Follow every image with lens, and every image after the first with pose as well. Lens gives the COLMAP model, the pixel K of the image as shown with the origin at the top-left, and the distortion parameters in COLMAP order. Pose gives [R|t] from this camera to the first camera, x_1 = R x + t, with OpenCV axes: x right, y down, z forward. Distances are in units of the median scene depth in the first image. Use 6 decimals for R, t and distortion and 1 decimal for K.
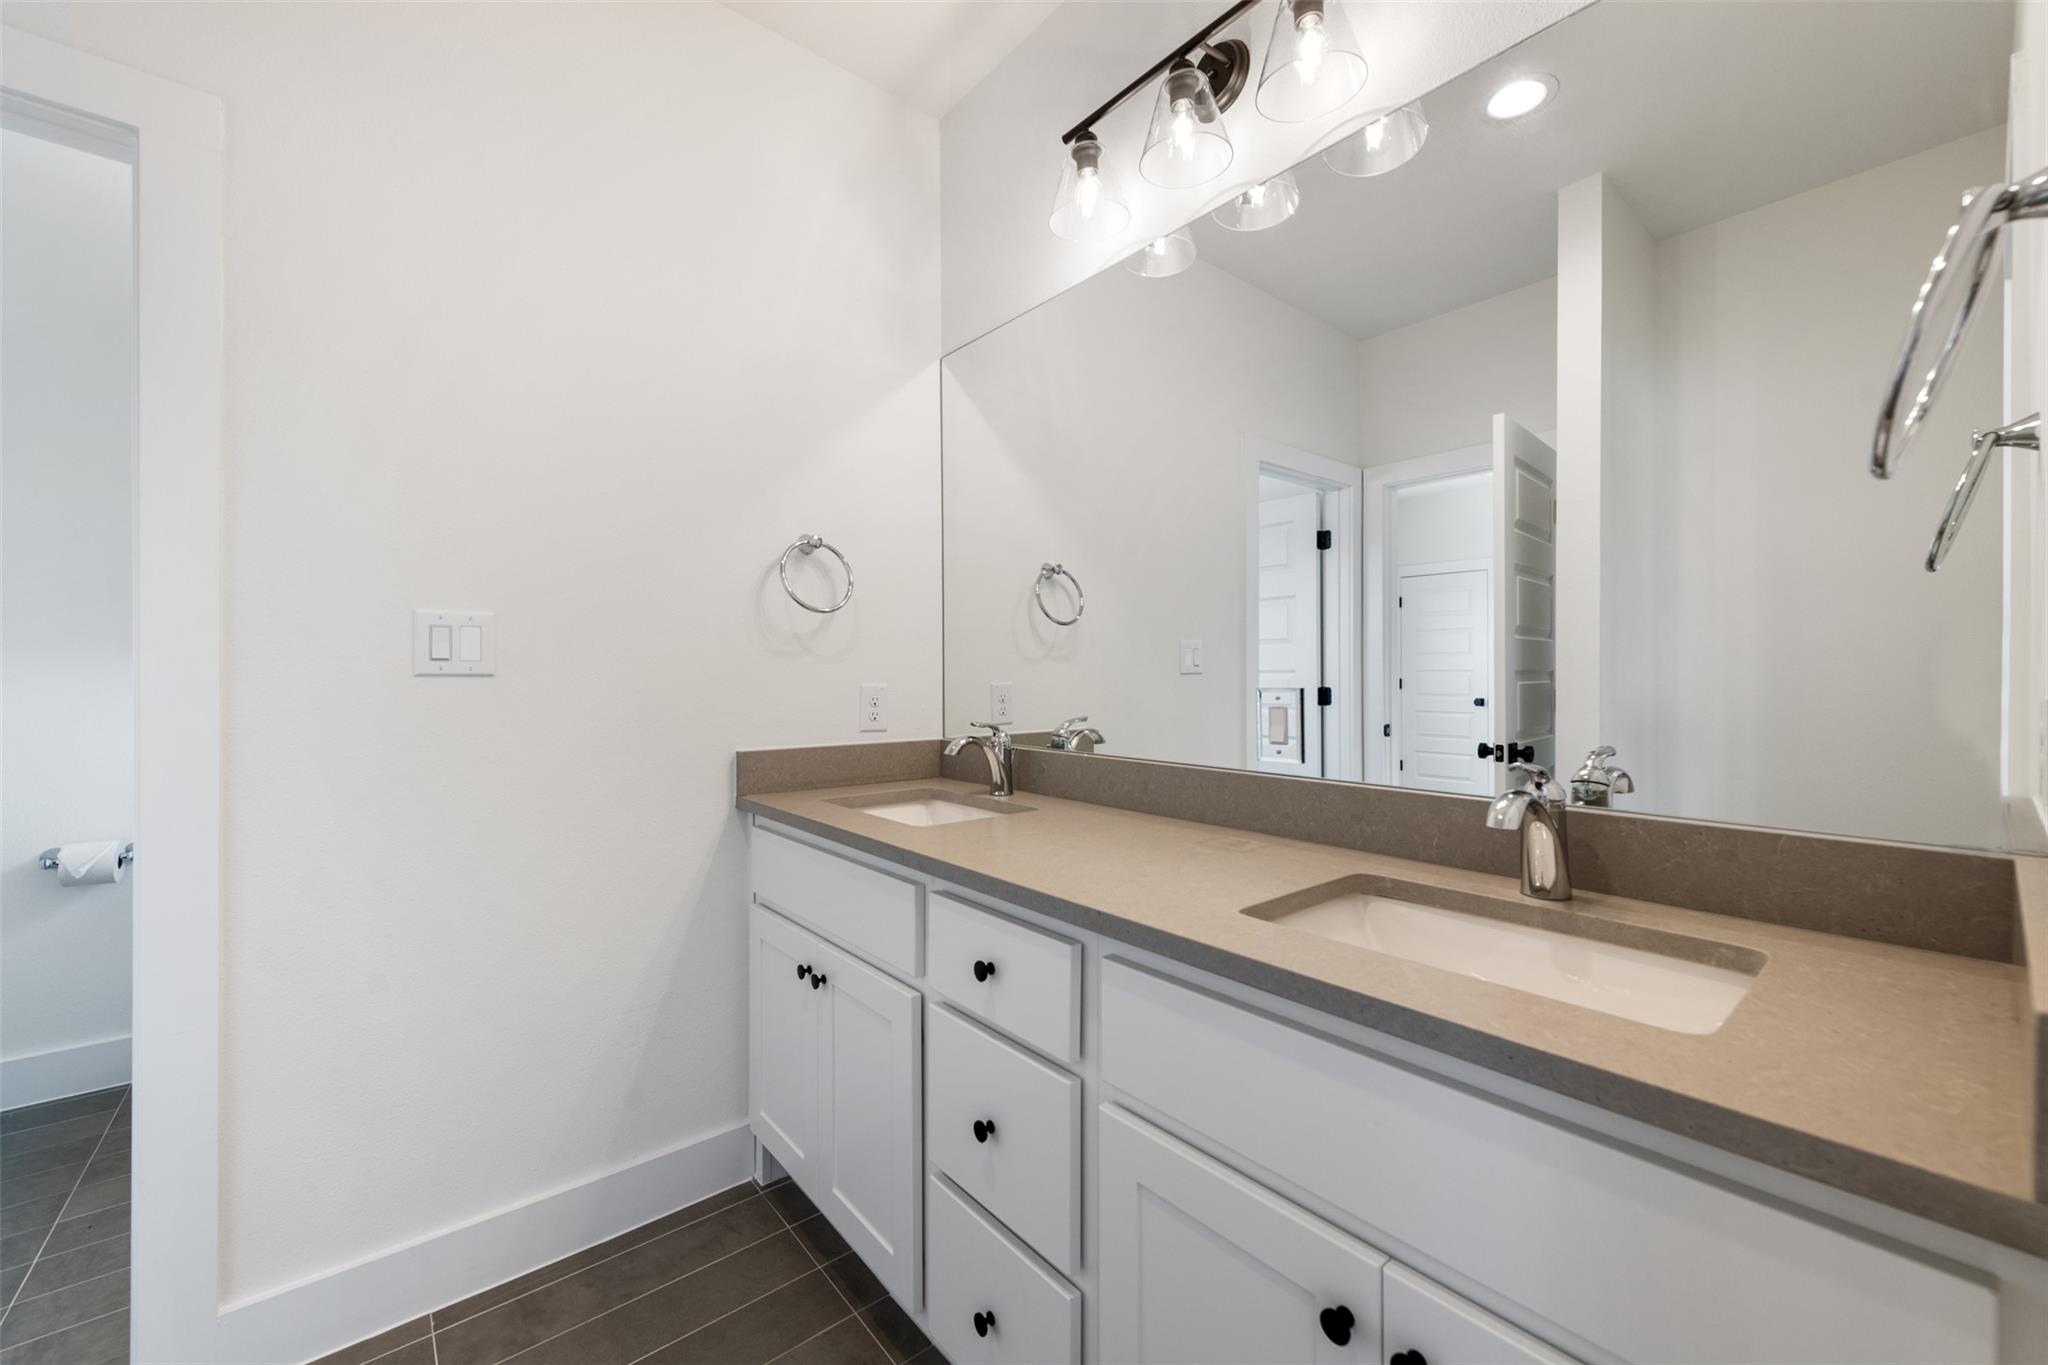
lens RADIAL K [[801.6, 0, 1045.2], [0, 801.6, 676.1], [0, 0, 1]] dist [0.005544, -0.003029]
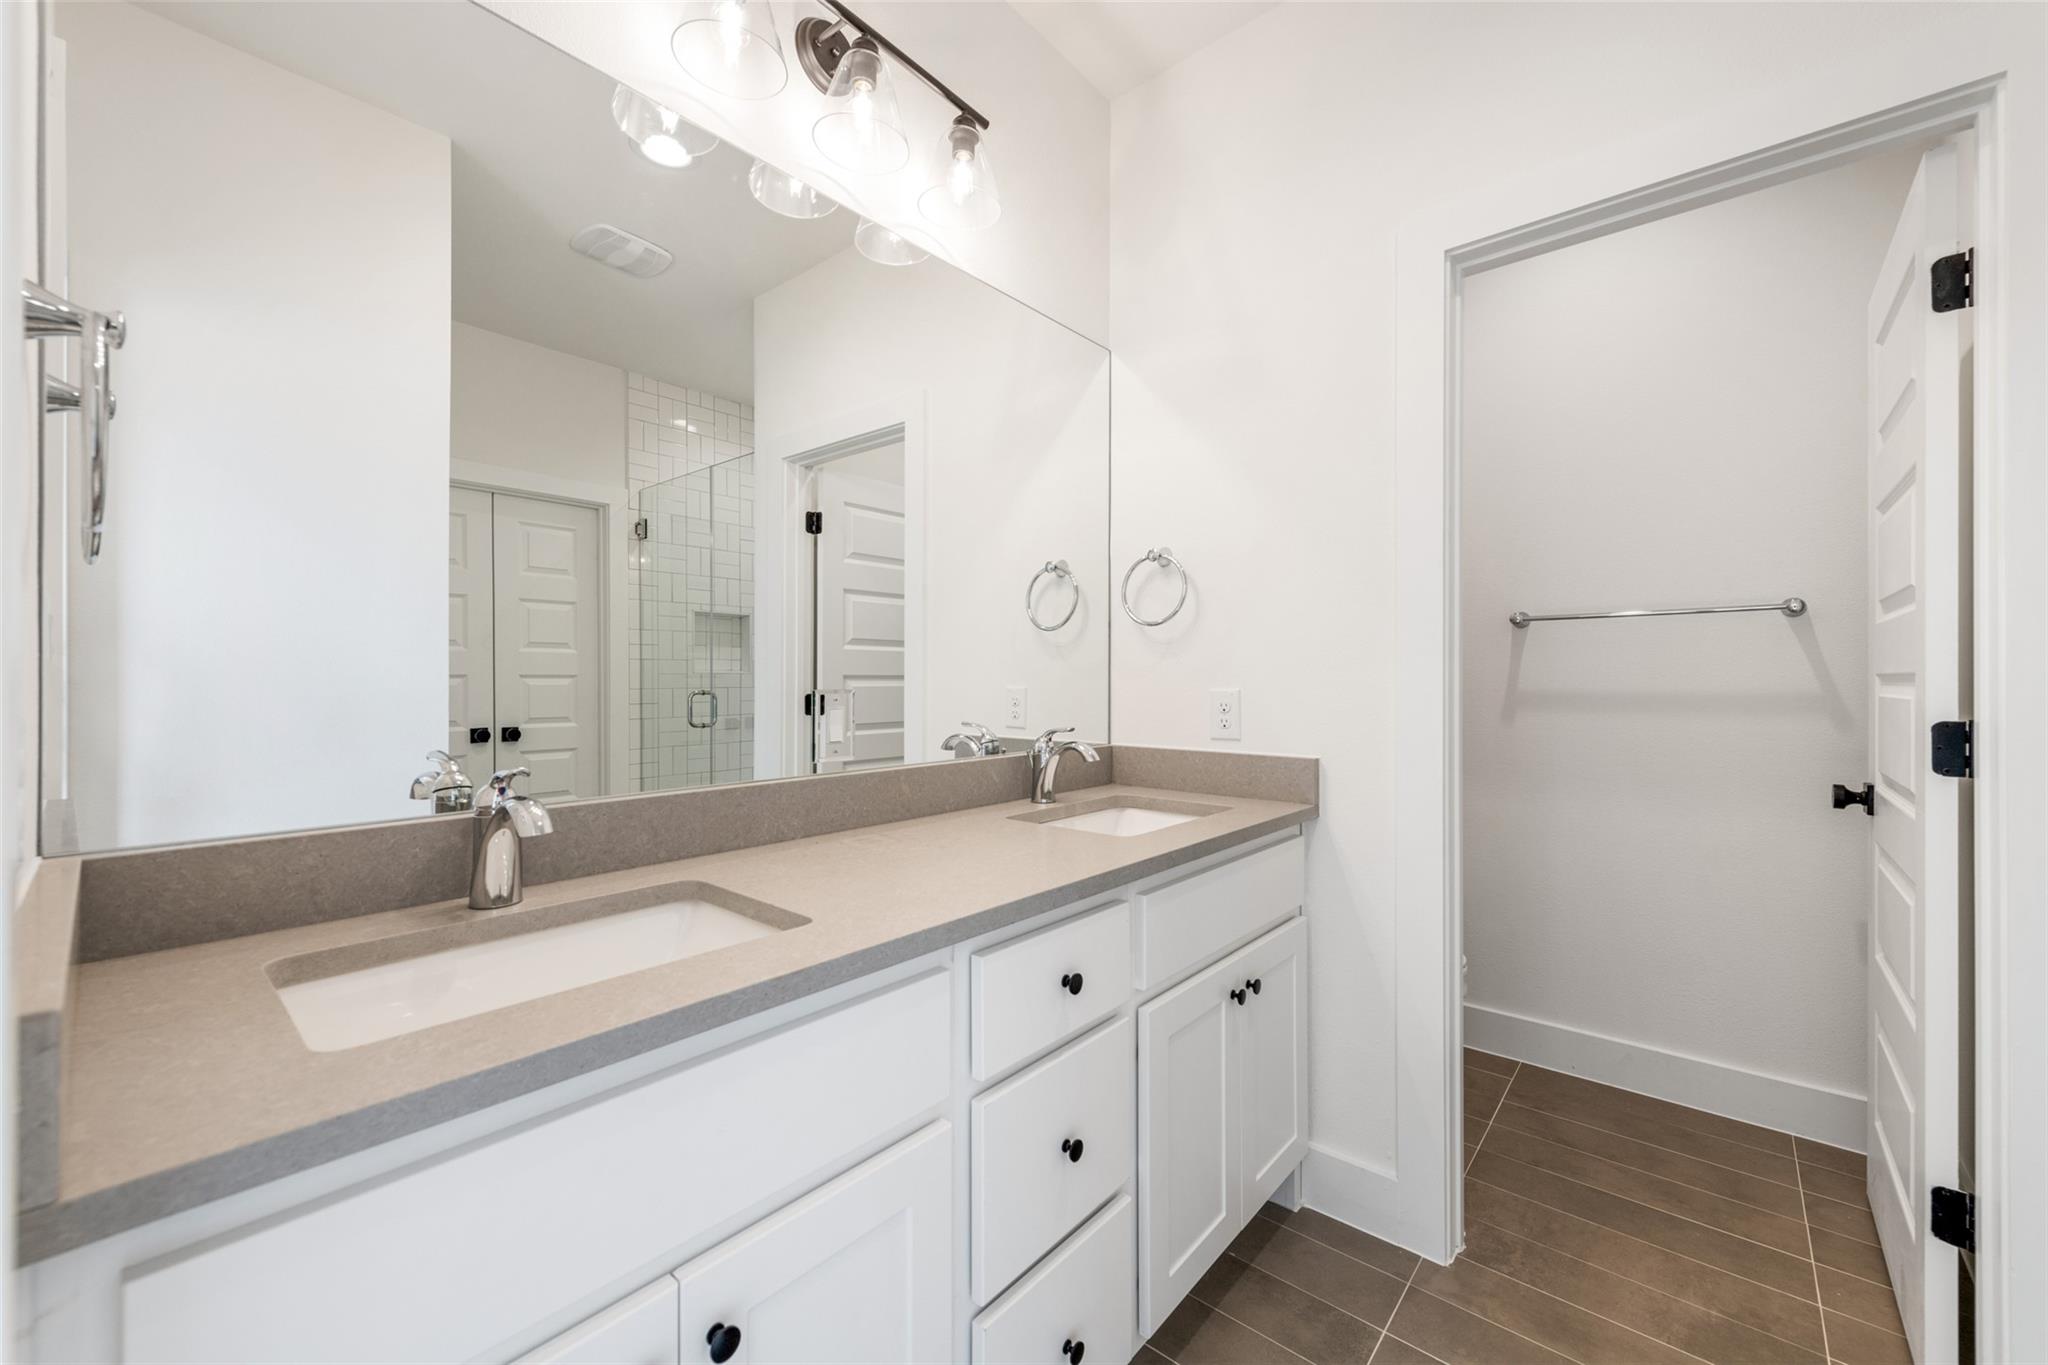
lens RADIAL K [[801.6, 0, 1021.2], [0, 801.6, 678.1], [0, 0, 1]] dist [0.005544, -0.003029]
pose [[-0.144690, 0.006240, 0.989457, -1.036059], [0.006803, 0.999963, -0.005312, 0.007239], [-0.989454, 0.005963, -0.144728, 1.216329]]
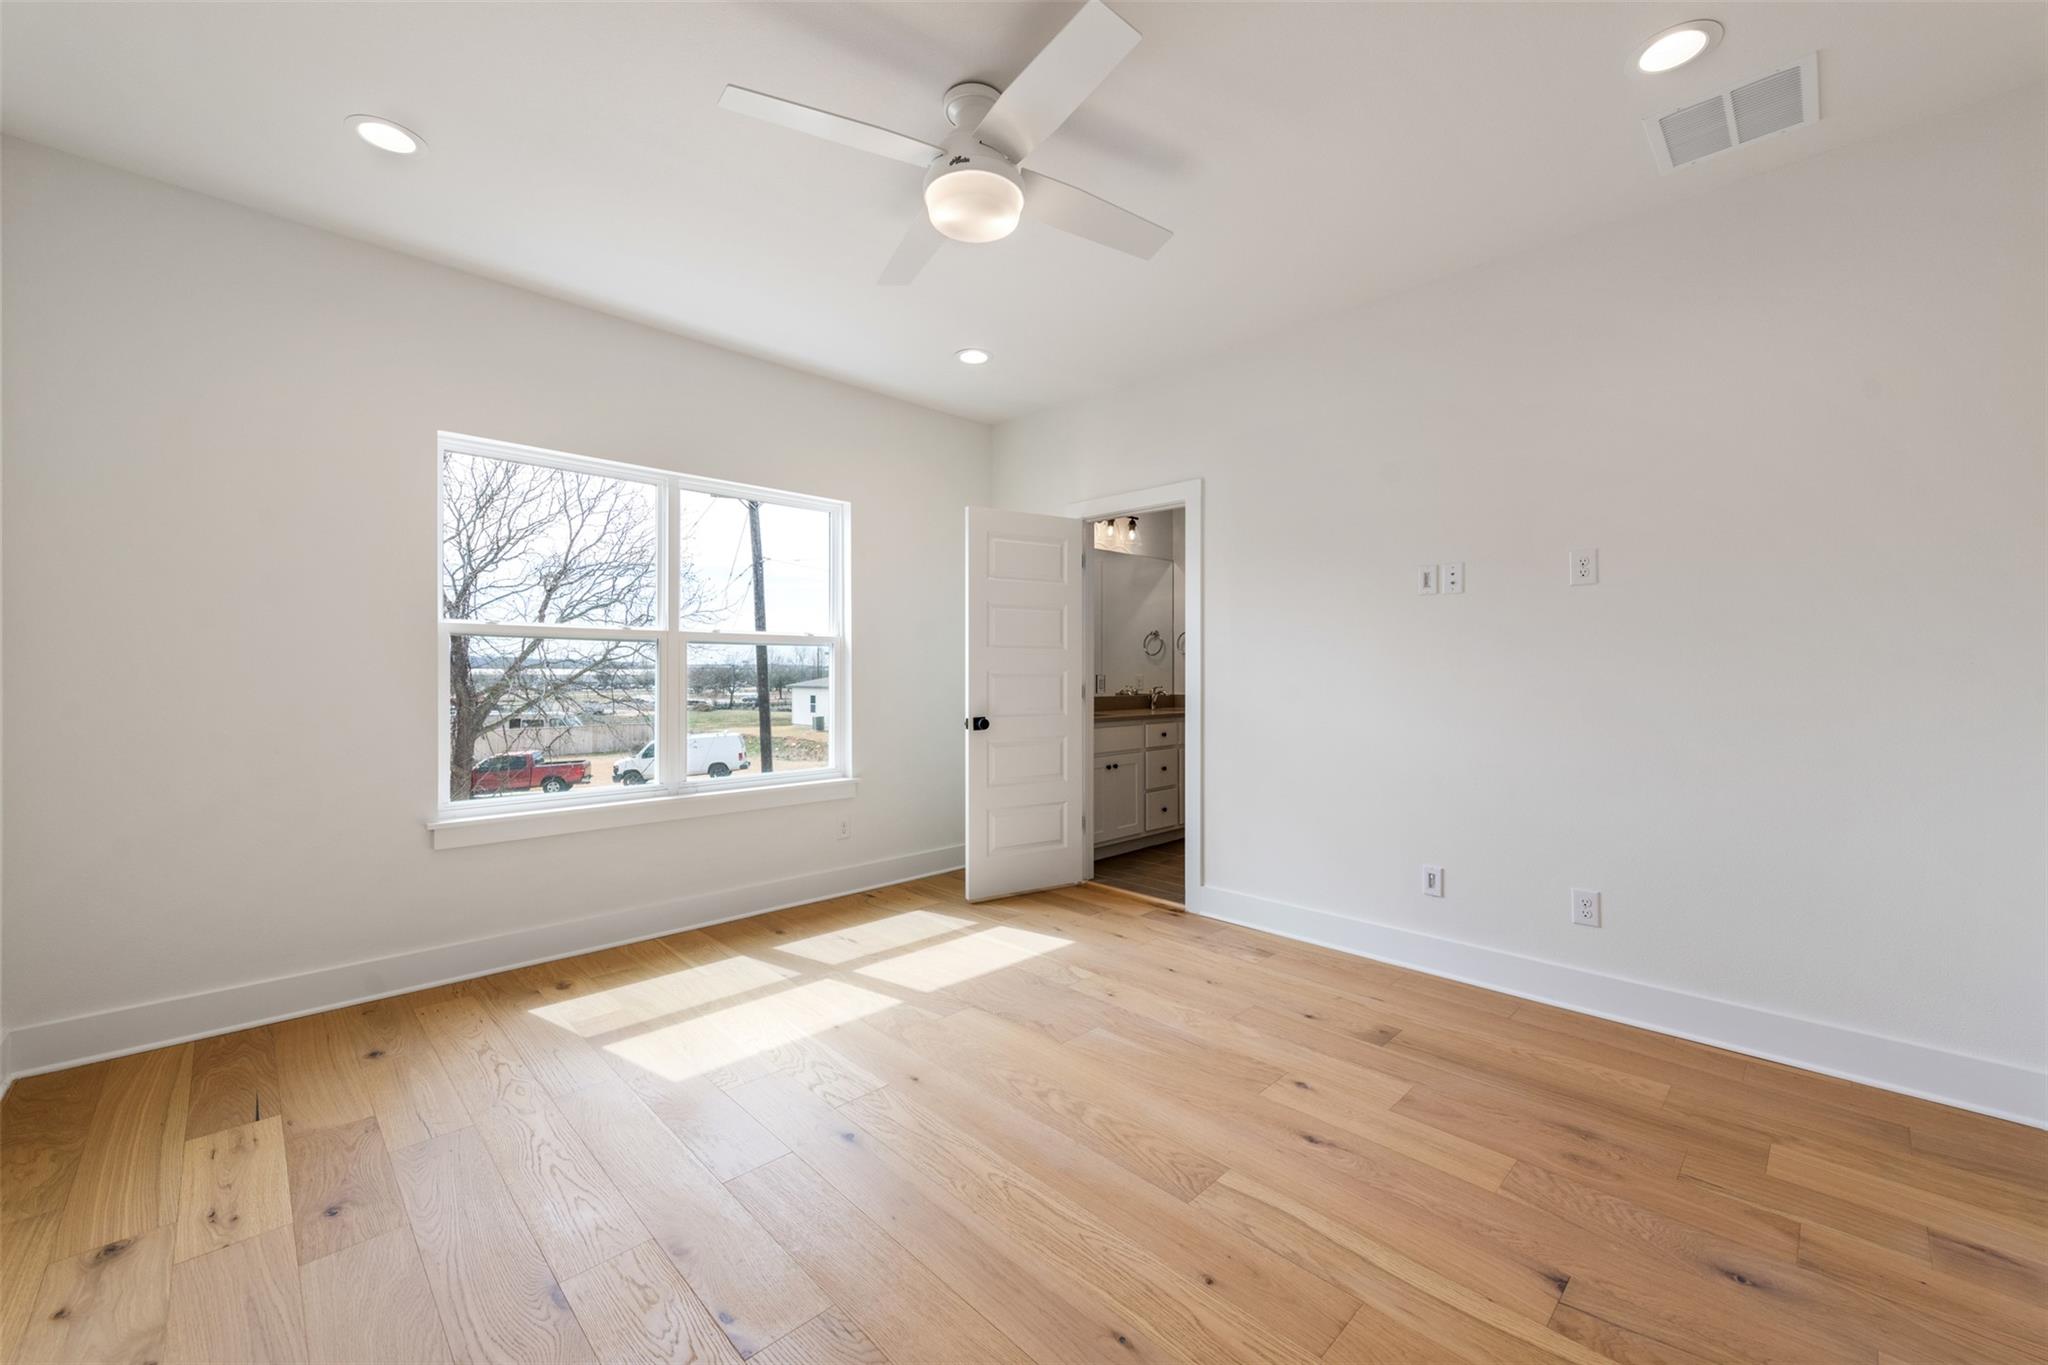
lens RADIAL K [[801.6, 0, 1044.9], [0, 801.6, 667.5], [0, 0, 1]] dist [0.005544, -0.003029]
pose [[-0.086555, 0.008177, 0.996214, -4.841820], [0.009099, 0.999931, -0.007417, 0.004733], [-0.996206, 0.008422, -0.086623, 2.149400]]
